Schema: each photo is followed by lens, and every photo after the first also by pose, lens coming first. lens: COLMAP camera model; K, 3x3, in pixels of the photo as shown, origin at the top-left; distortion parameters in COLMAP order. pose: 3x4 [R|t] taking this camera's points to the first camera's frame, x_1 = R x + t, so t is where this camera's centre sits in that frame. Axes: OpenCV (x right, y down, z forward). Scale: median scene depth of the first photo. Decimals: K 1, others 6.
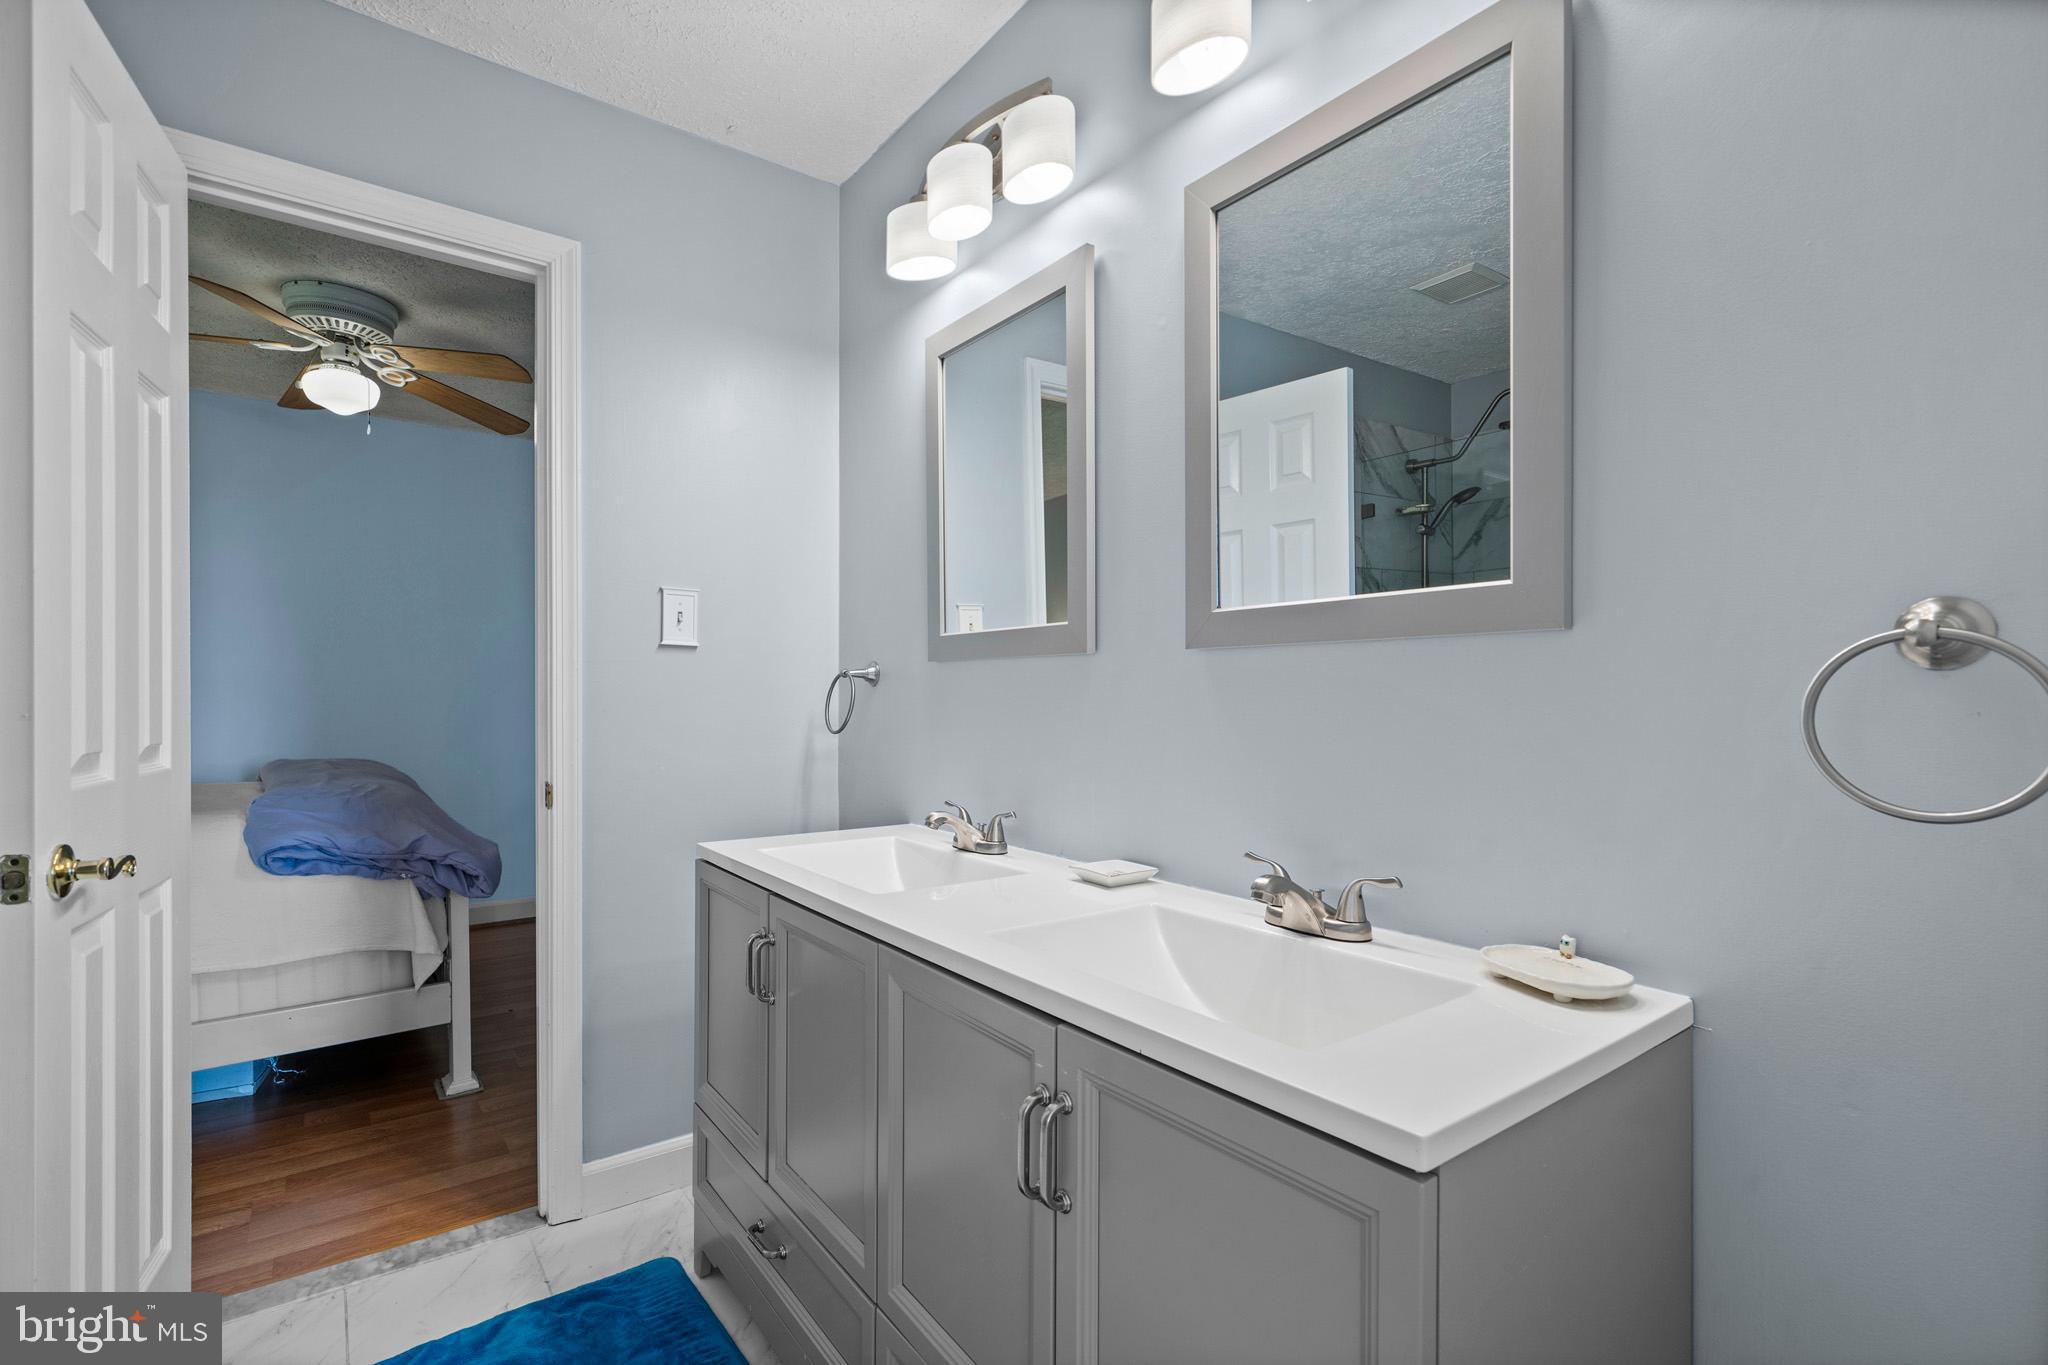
lens RADIAL K [[923.7, 0, 1027.3], [0, 923.7, 701.3], [0, 0, 1]] dist [0.025131, 0.000029]
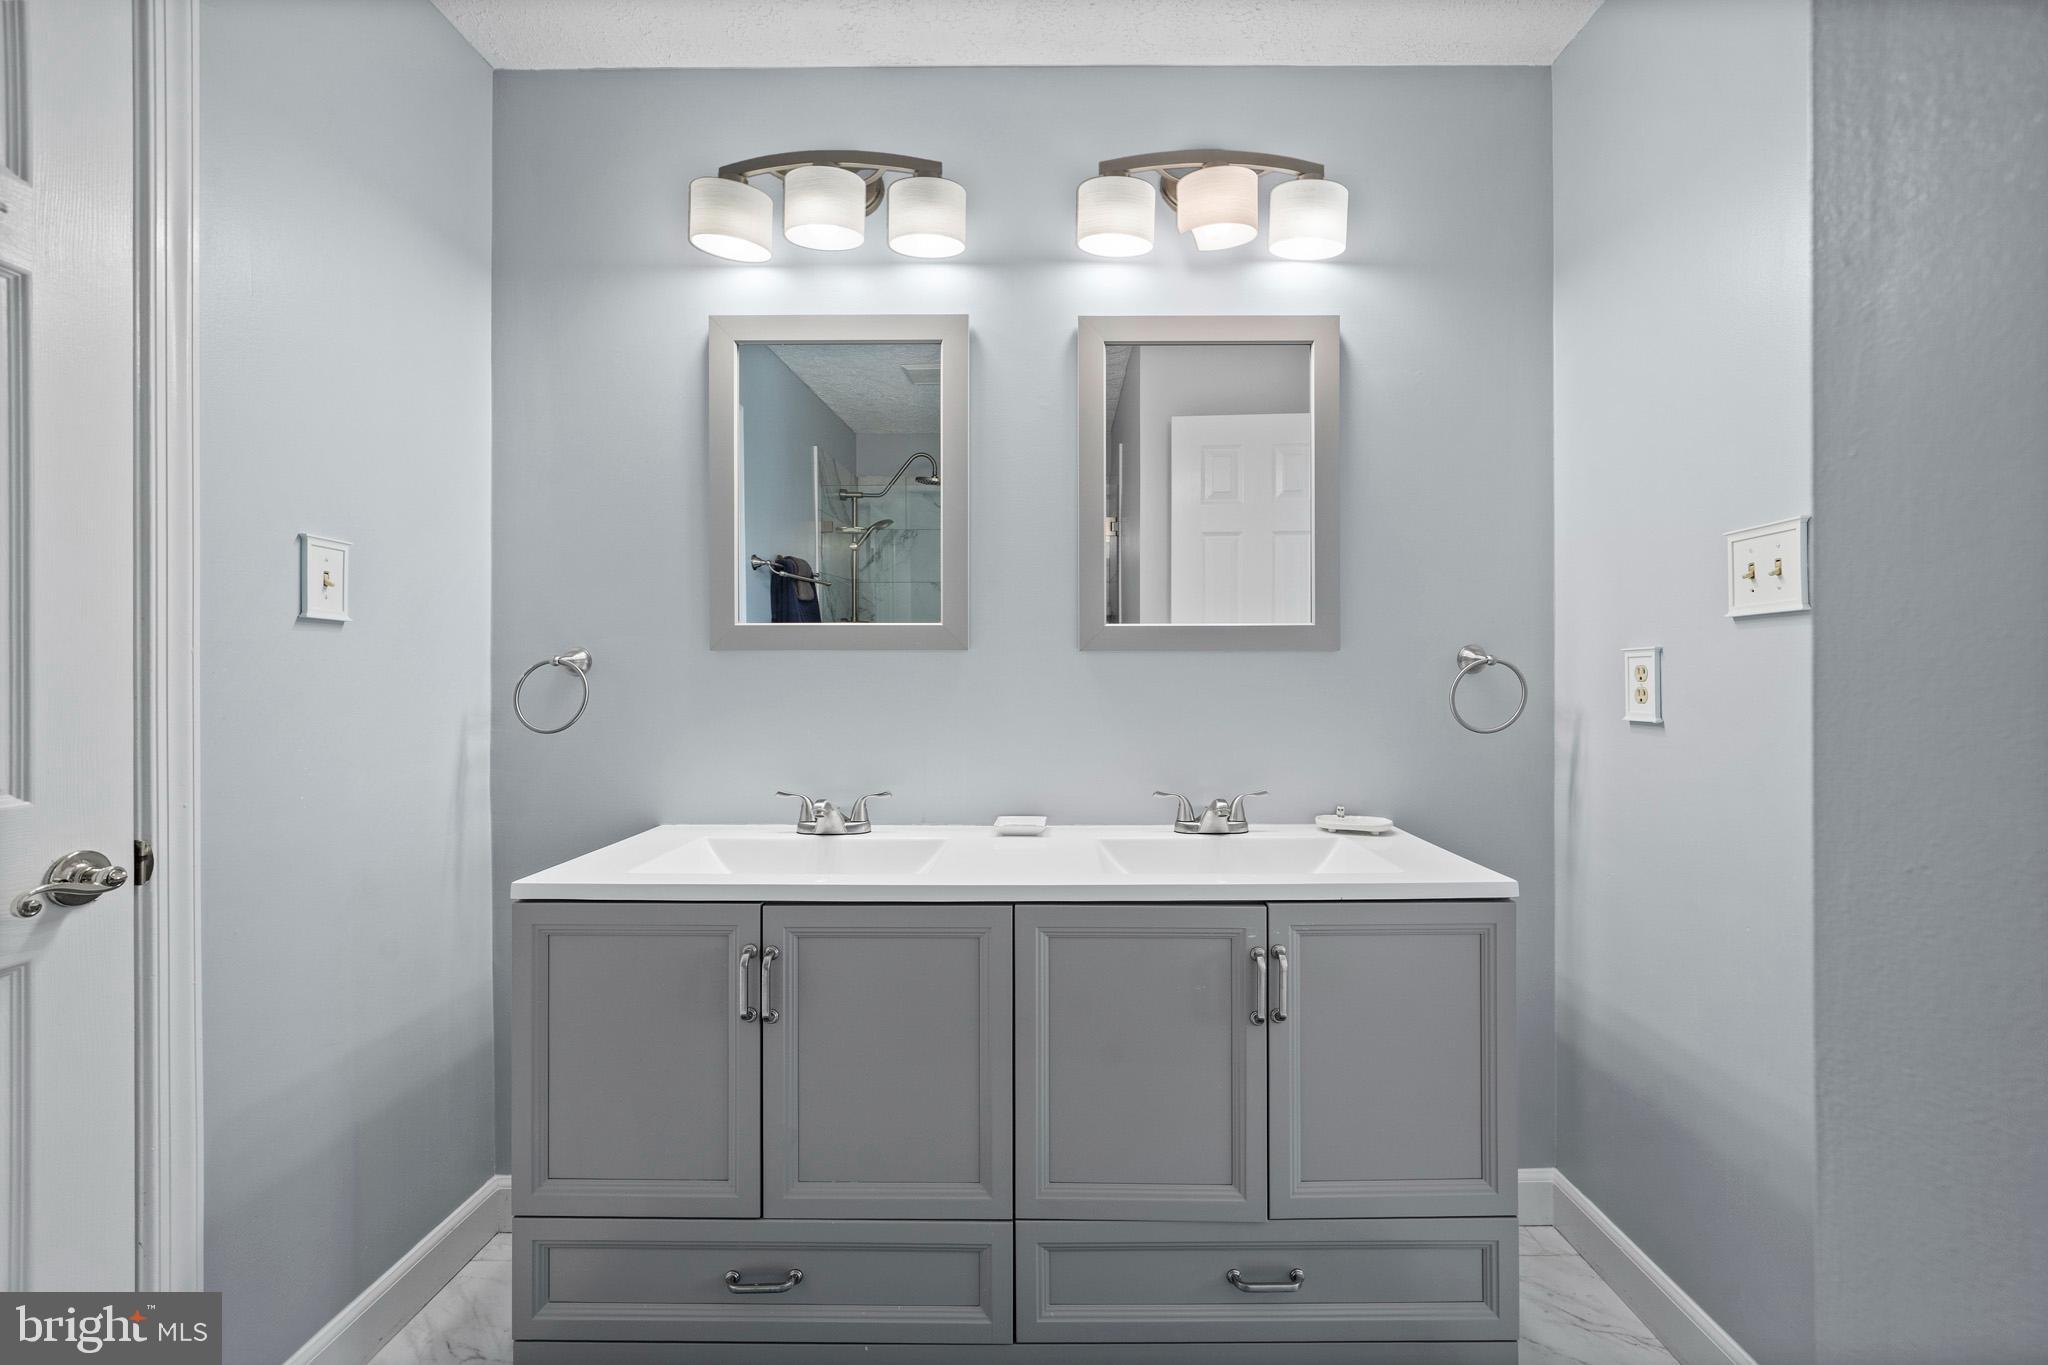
lens RADIAL K [[841.9, 0, 1032.6], [0, 841.9, 673.5], [0, 0, 1]] dist [-0.000075, -0.000034]
pose [[0.614100, -0.003820, 0.789219, -0.677497], [0.009181, 0.999955, -0.002303, -0.016592], [-0.789175, 0.008660, 0.614107, 0.235098]]
